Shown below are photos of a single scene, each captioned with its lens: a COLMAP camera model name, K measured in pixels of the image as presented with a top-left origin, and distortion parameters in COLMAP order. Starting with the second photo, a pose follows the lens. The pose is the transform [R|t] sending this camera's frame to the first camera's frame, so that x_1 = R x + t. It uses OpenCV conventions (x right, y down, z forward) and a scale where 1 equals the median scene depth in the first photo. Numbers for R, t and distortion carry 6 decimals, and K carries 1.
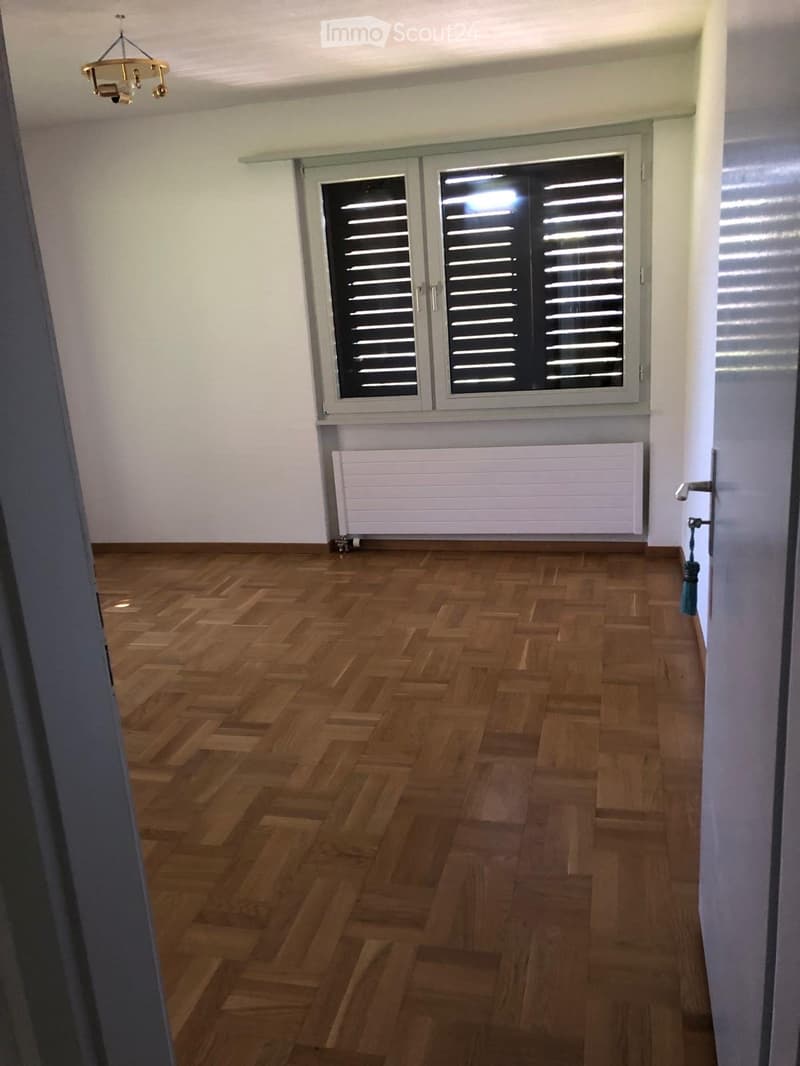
lens RADIAL K [[892.5, 0, 398.2], [0, 892.5, 535.8], [0, 0, 1]] dist [0.028088, -0.006670]
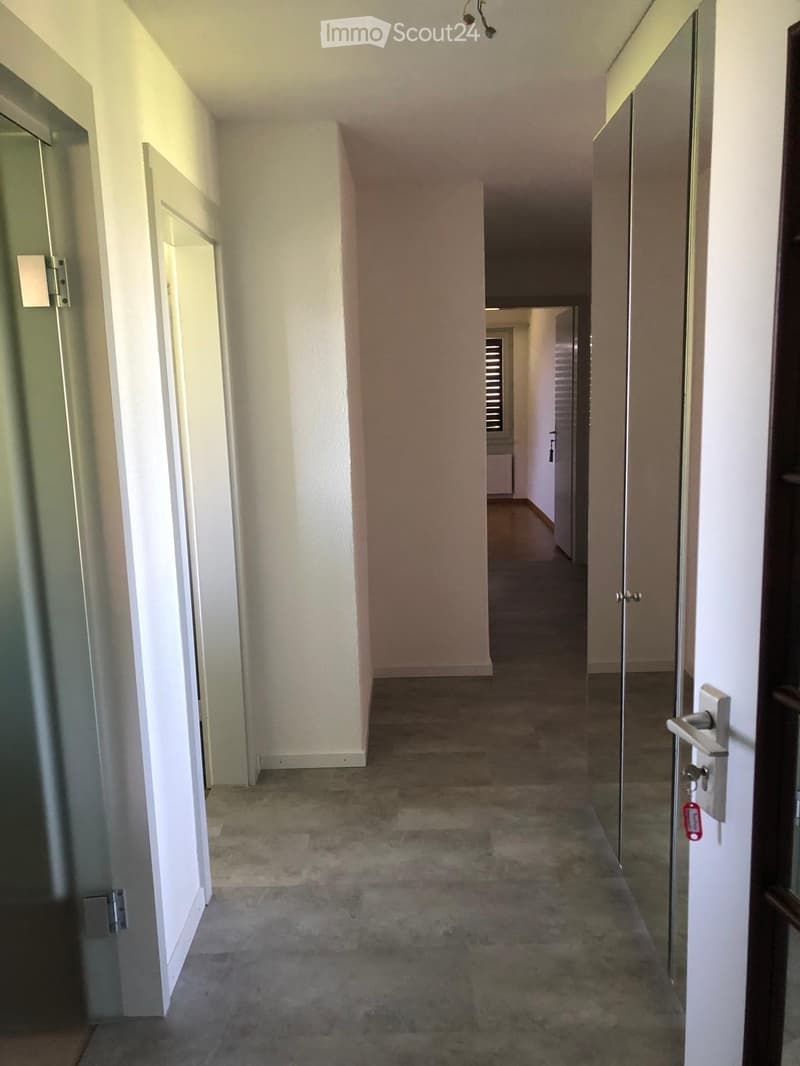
lens RADIAL K [[892.5, 0, 401.0], [0, 892.5, 533.7], [0, 0, 1]] dist [0.028088, -0.006670]
pose [[0.974036, 0.003786, 0.226361, -0.545091], [0.019858, 0.994578, -0.102081, 0.339776], [-0.225520, 0.103926, 0.968680, -1.203400]]
